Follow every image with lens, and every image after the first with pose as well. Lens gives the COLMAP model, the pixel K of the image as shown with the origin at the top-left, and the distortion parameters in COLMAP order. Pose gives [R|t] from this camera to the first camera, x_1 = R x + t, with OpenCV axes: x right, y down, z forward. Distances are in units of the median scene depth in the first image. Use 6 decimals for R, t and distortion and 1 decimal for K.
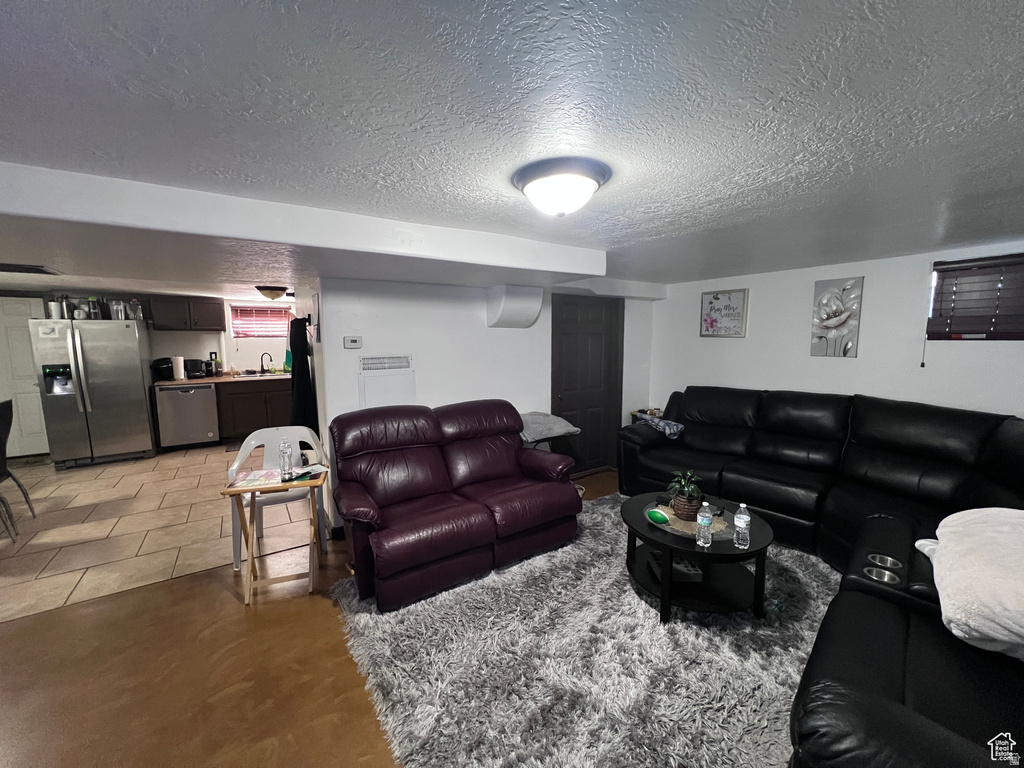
lens RADIAL K [[411.5, 0, 506.2], [0, 411.5, 385.6], [0, 0, 1]] dist [-0.000699, 0.000612]
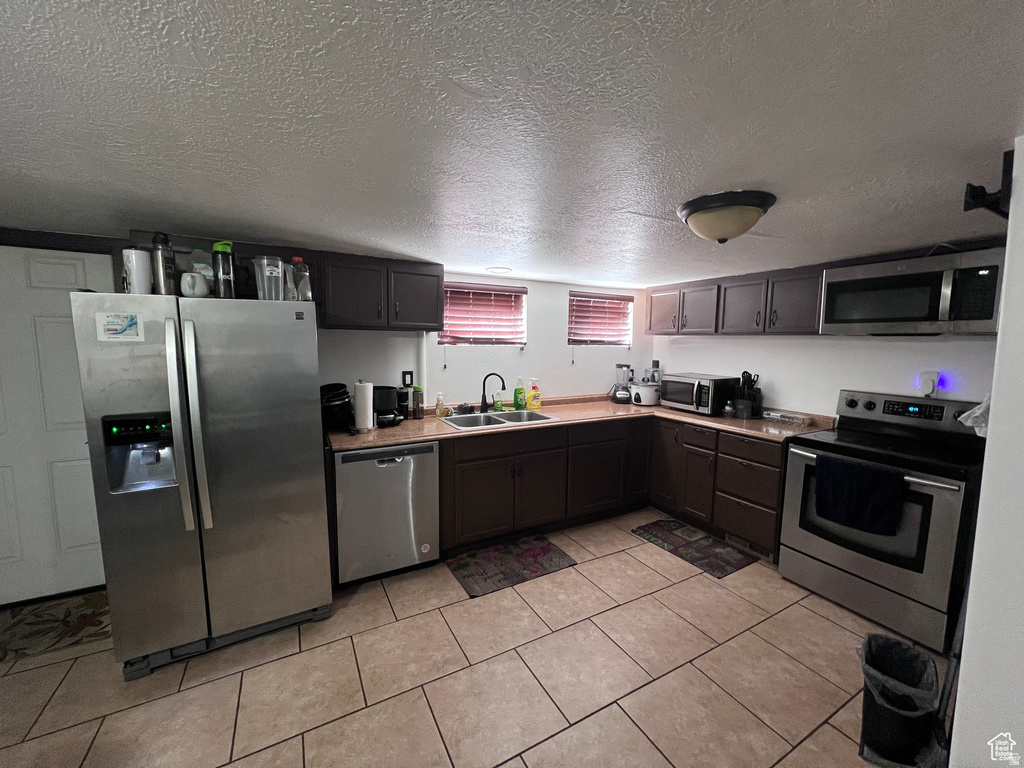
lens RADIAL K [[411.5, 0, 506.6], [0, 411.5, 383.5], [0, 0, 1]] dist [-0.000699, 0.000612]
pose [[0.998304, 0.021202, -0.054225, -0.630522], [-0.021940, 0.999674, -0.013048, -0.069798], [0.053931, 0.014215, 0.998443, 0.550105]]
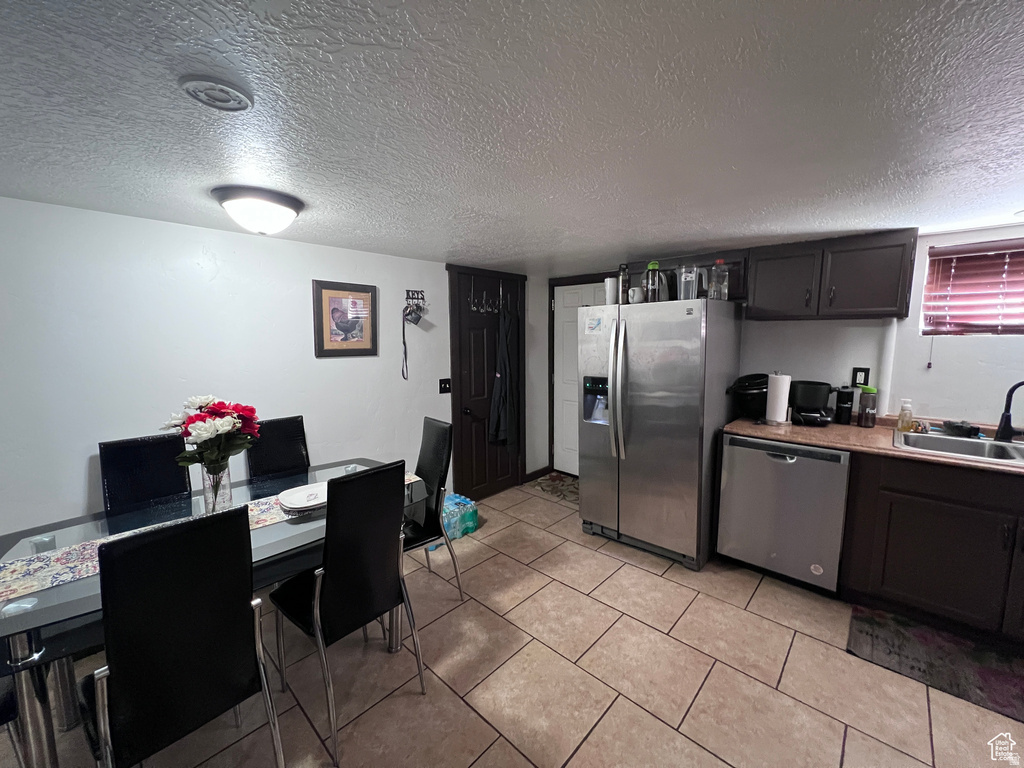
lens RADIAL K [[411.5, 0, 514.1], [0, 411.5, 384.6], [0, 0, 1]] dist [-0.000699, 0.000612]
pose [[0.262783, 0.122225, -0.957082, -0.444958], [-0.108491, 0.989396, 0.096564, -0.074734], [0.958736, 0.078459, 0.273257, 0.605564]]
